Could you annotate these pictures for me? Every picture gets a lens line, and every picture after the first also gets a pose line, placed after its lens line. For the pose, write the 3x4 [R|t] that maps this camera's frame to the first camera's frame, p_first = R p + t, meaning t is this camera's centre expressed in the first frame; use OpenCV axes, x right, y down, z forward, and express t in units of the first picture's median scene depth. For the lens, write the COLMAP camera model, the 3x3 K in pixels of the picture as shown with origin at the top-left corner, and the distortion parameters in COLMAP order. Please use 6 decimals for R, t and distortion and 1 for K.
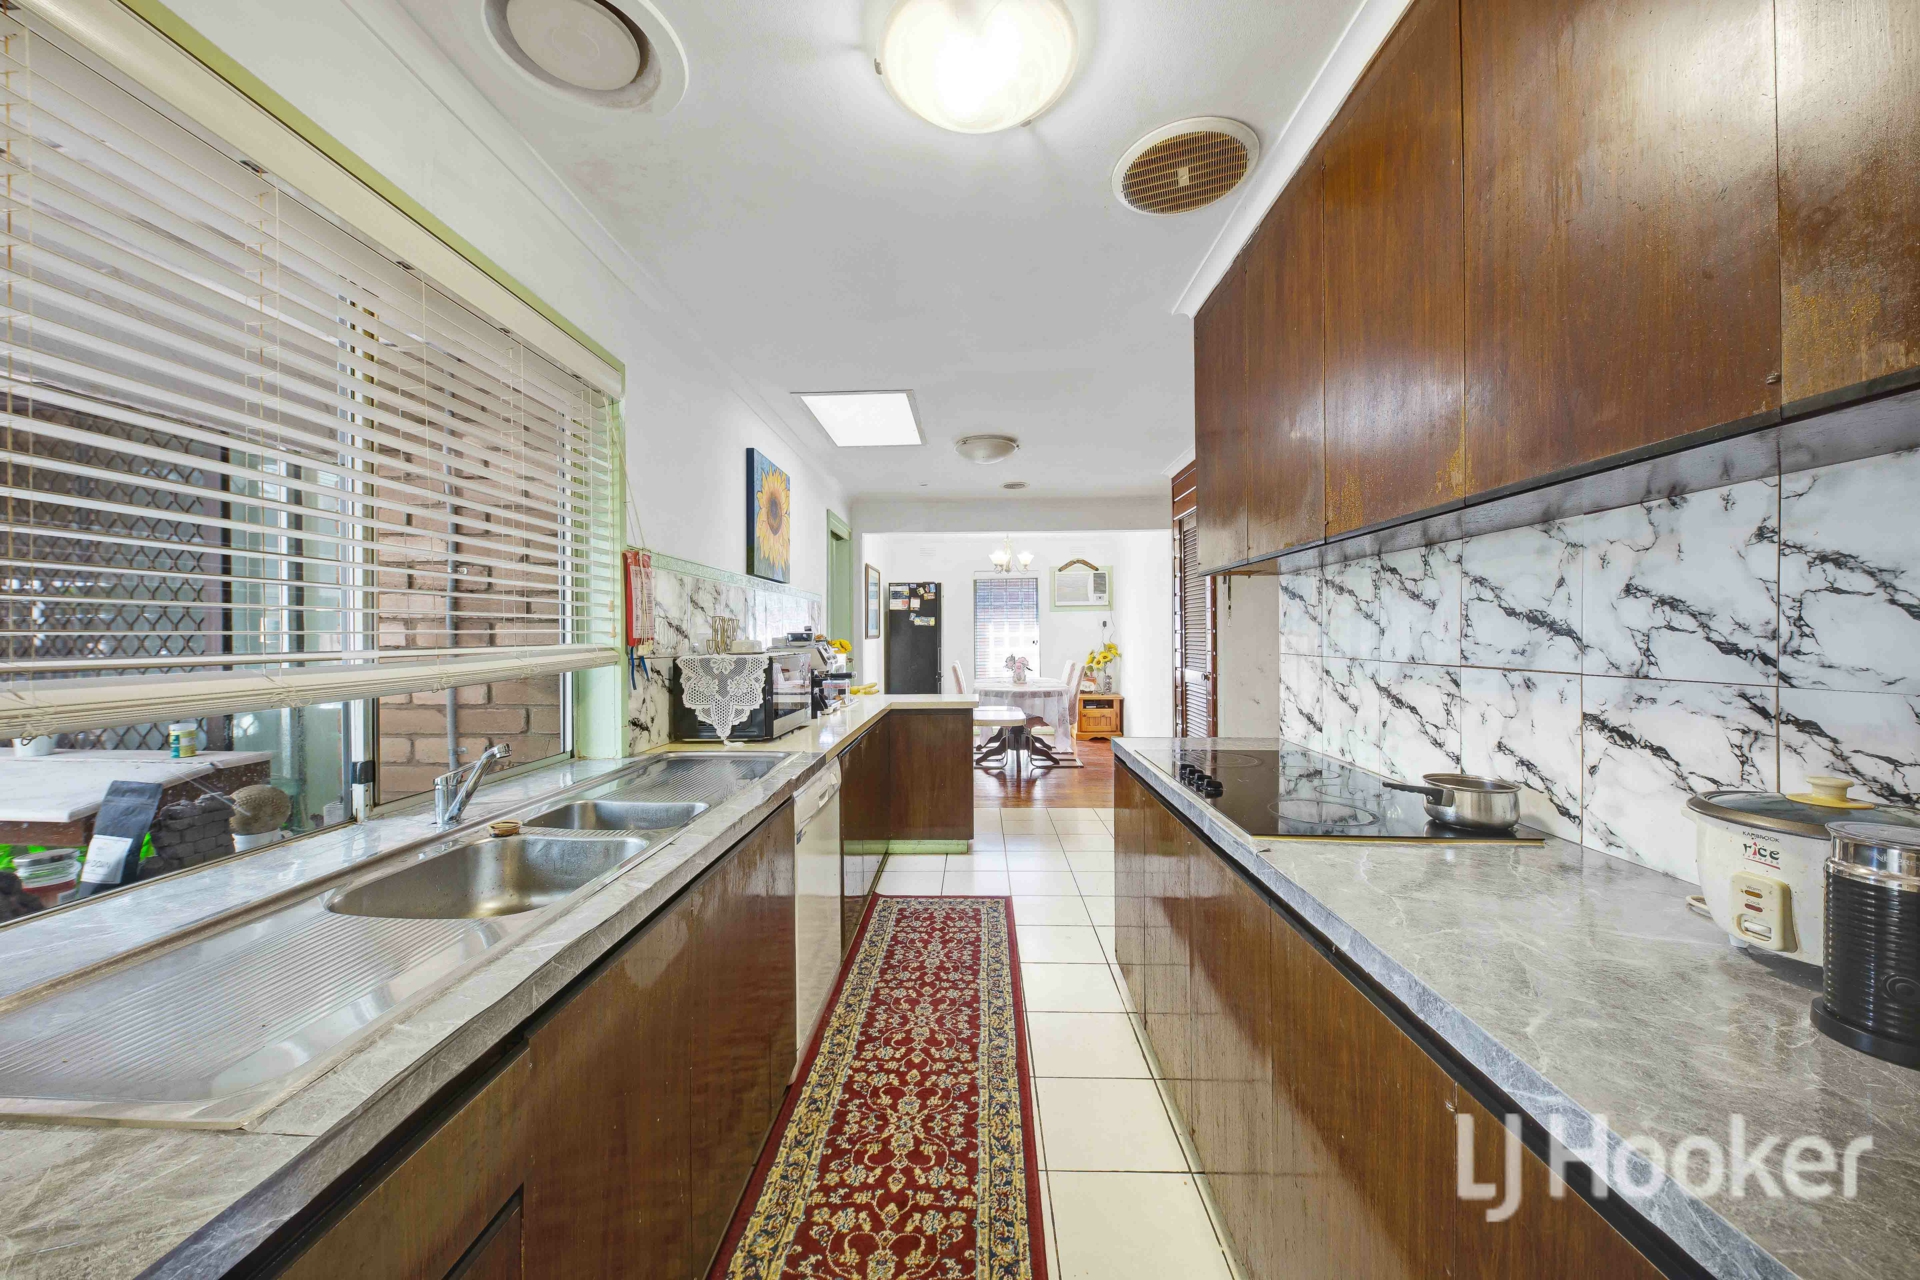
lens RADIAL K [[701.0, 0, 955.3], [0, 701.0, 636.1], [0, 0, 1]] dist [-0.000397, -0.000003]
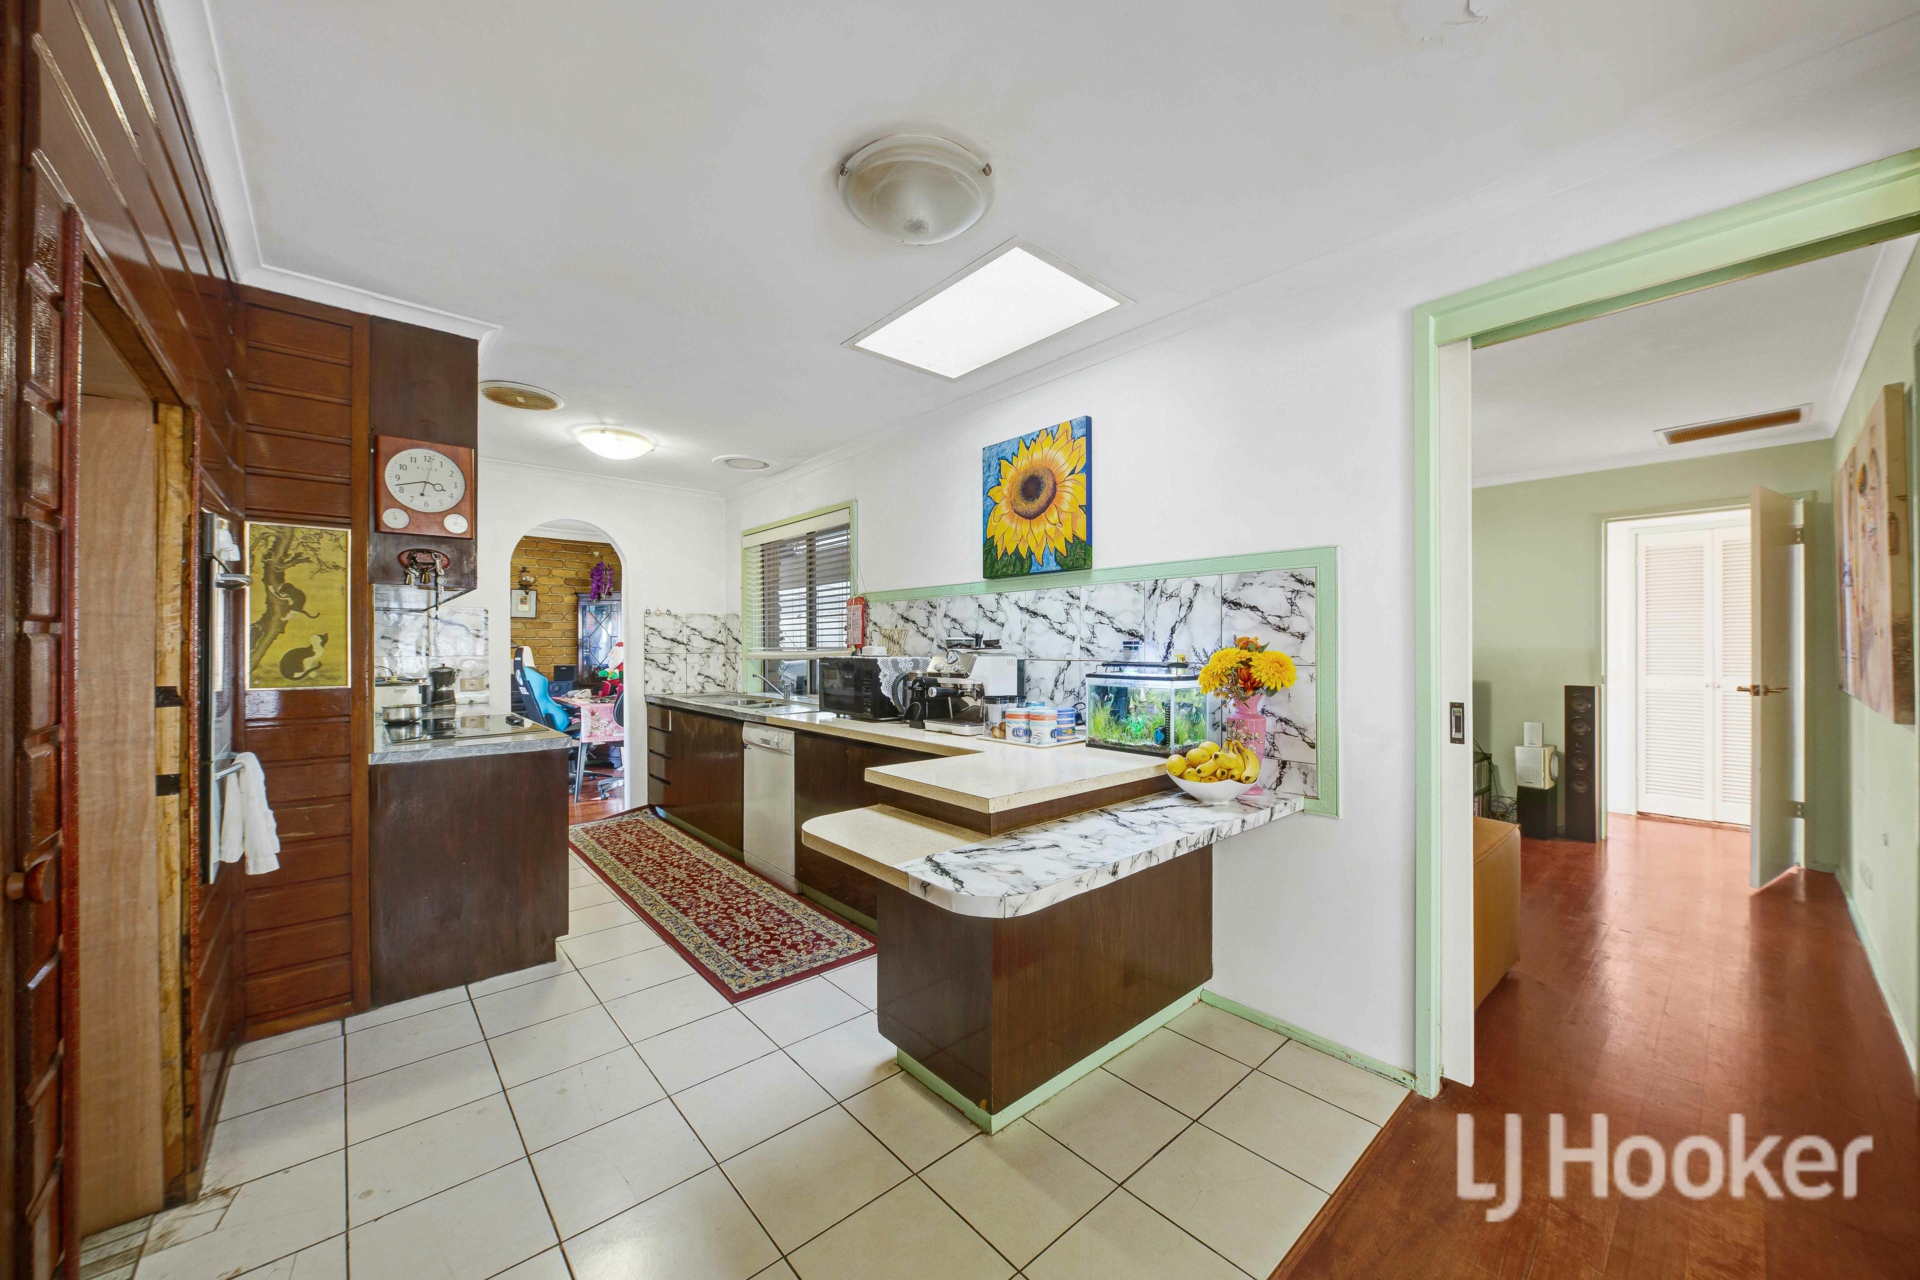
lens RADIAL K [[701.0, 0, 958.6], [0, 701.0, 643.9], [0, 0, 1]] dist [-0.000397, -0.000003]
pose [[-0.734768, 0.004403, -0.678304, 0.513688], [0.003028, 0.999990, 0.003210, -0.000874], [0.678312, 0.000305, -0.734774, 2.183723]]
